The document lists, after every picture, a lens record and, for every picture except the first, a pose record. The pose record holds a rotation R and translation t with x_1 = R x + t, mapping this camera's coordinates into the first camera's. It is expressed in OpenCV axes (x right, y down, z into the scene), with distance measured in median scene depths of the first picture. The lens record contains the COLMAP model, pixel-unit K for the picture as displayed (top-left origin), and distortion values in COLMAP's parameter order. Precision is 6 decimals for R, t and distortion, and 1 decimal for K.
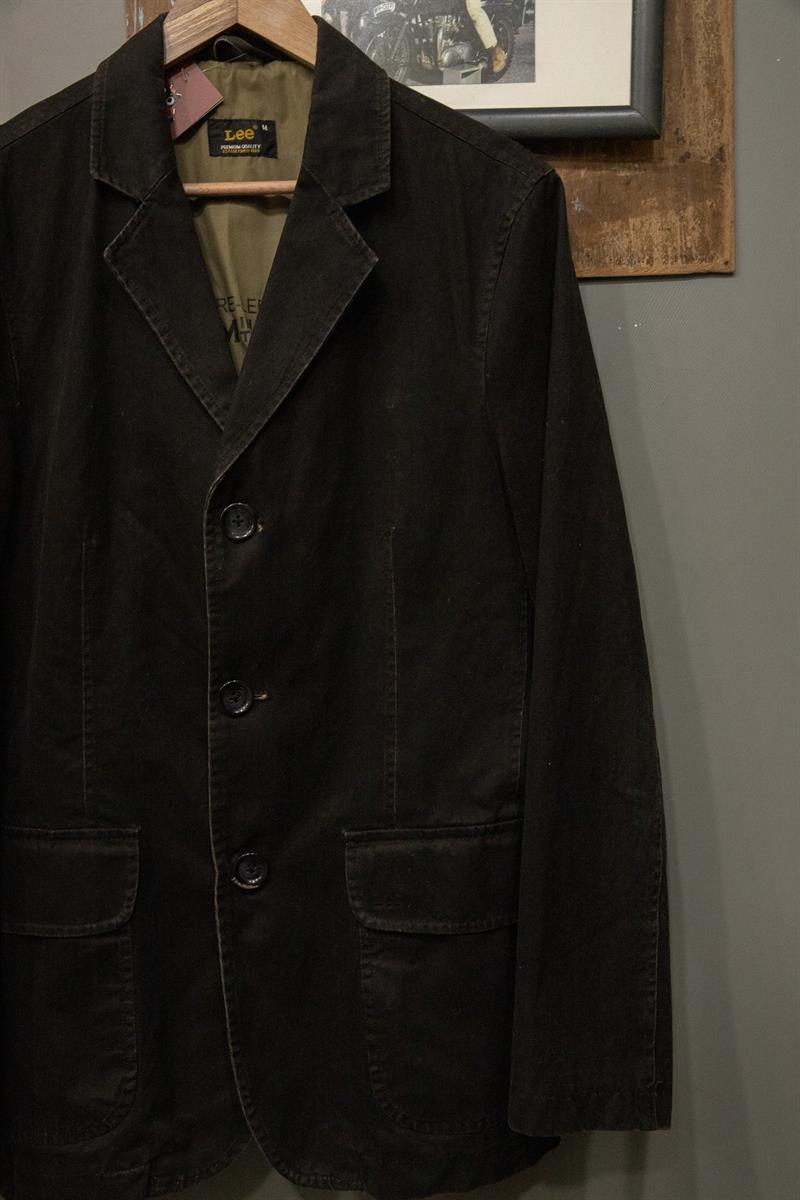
lens RADIAL K [[1392.5, 0, 389.5], [0, 1392.5, 602.4], [0, 0, 1]] dist [0.044479, 0.000000]
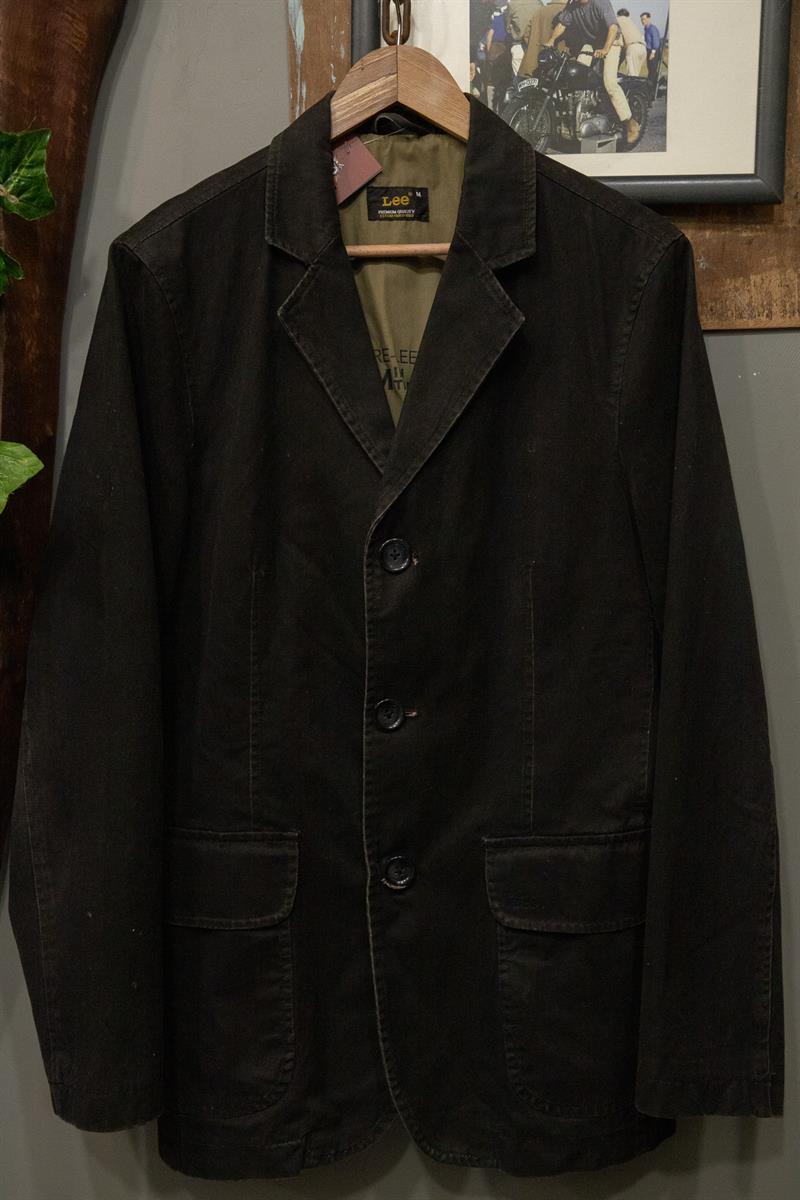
lens RADIAL K [[1549.3, 0, 385.4], [0, 1549.3, 612.3], [0, 0, 1]] dist [0.070259, 0.000000]
pose [[0.999791, 0.010913, -0.017284, -0.090849], [-0.010900, 0.999940, 0.000825, -0.013172], [0.017292, -0.000636, 0.999850, -0.219273]]
